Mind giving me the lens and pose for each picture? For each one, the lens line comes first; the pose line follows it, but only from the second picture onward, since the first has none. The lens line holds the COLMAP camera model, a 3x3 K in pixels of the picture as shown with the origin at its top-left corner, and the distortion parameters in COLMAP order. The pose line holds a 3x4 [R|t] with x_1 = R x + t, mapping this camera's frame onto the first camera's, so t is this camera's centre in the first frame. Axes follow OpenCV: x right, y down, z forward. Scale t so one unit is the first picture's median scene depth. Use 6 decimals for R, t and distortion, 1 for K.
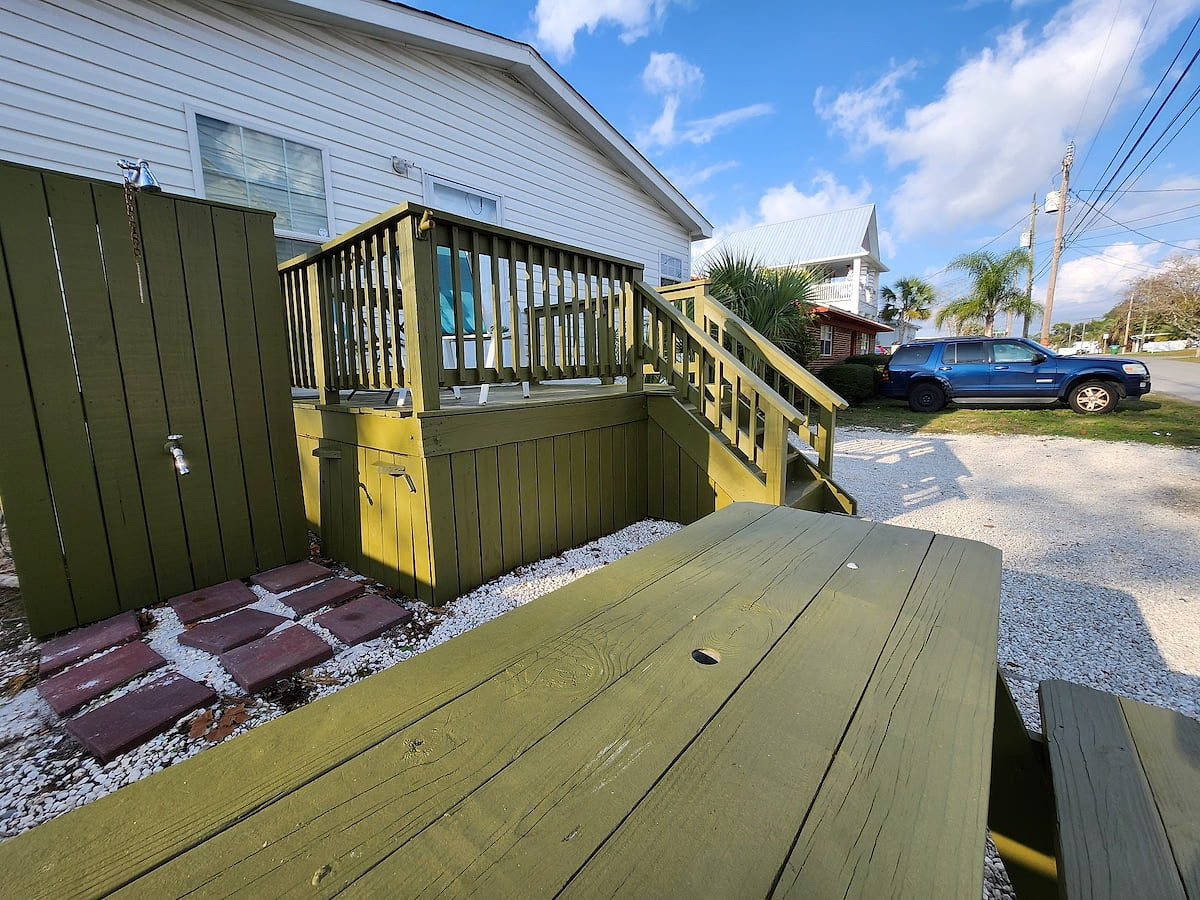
lens RADIAL K [[473.4, 0, 593.4], [0, 473.4, 444.1], [0, 0, 1]] dist [-0.023050, -0.000196]
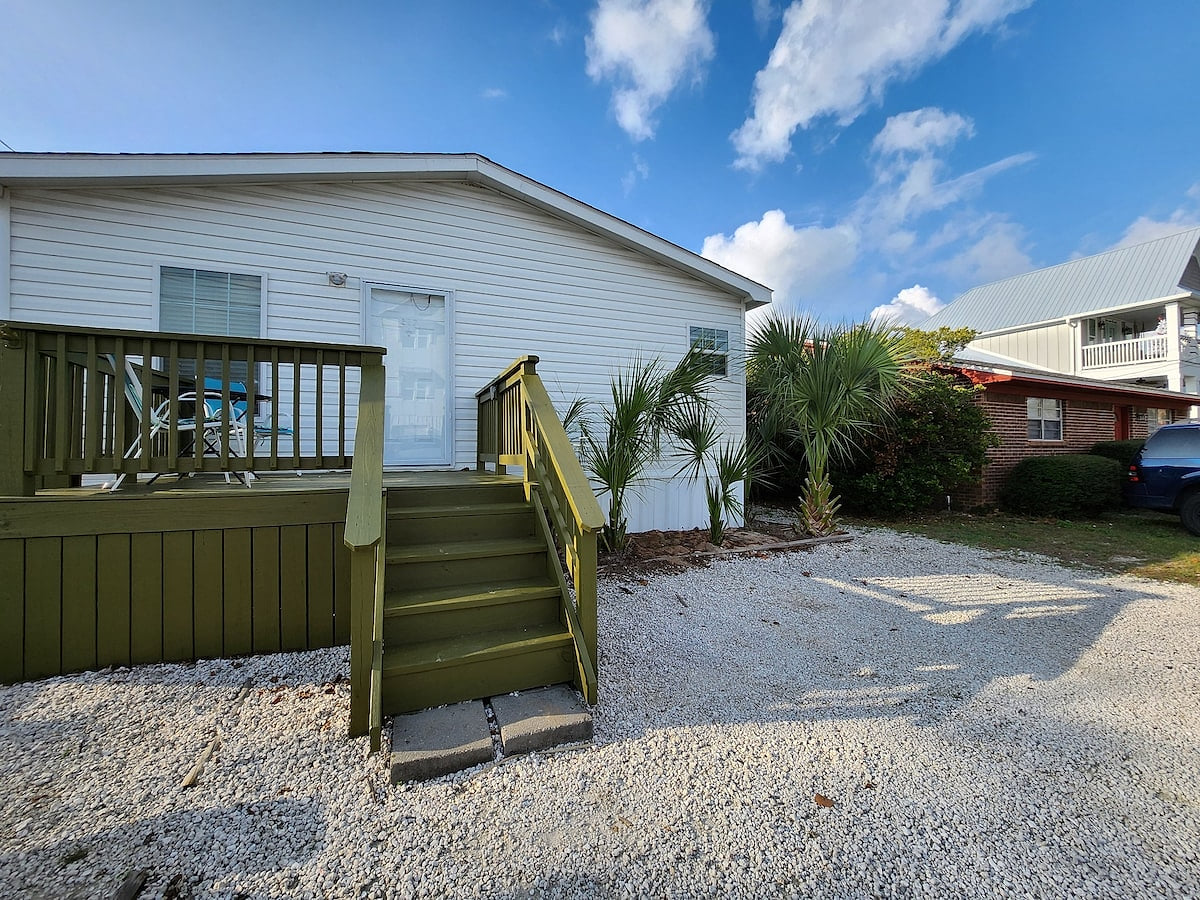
lens RADIAL K [[473.4, 0, 593.4], [0, 473.4, 444.1], [0, 0, 1]] dist [-0.023050, -0.000196]
pose [[0.891020, 0.016250, -0.453673, 0.689379], [-0.090419, 0.985688, -0.142278, -0.083685], [0.444868, 0.167793, 0.879738, 0.331558]]
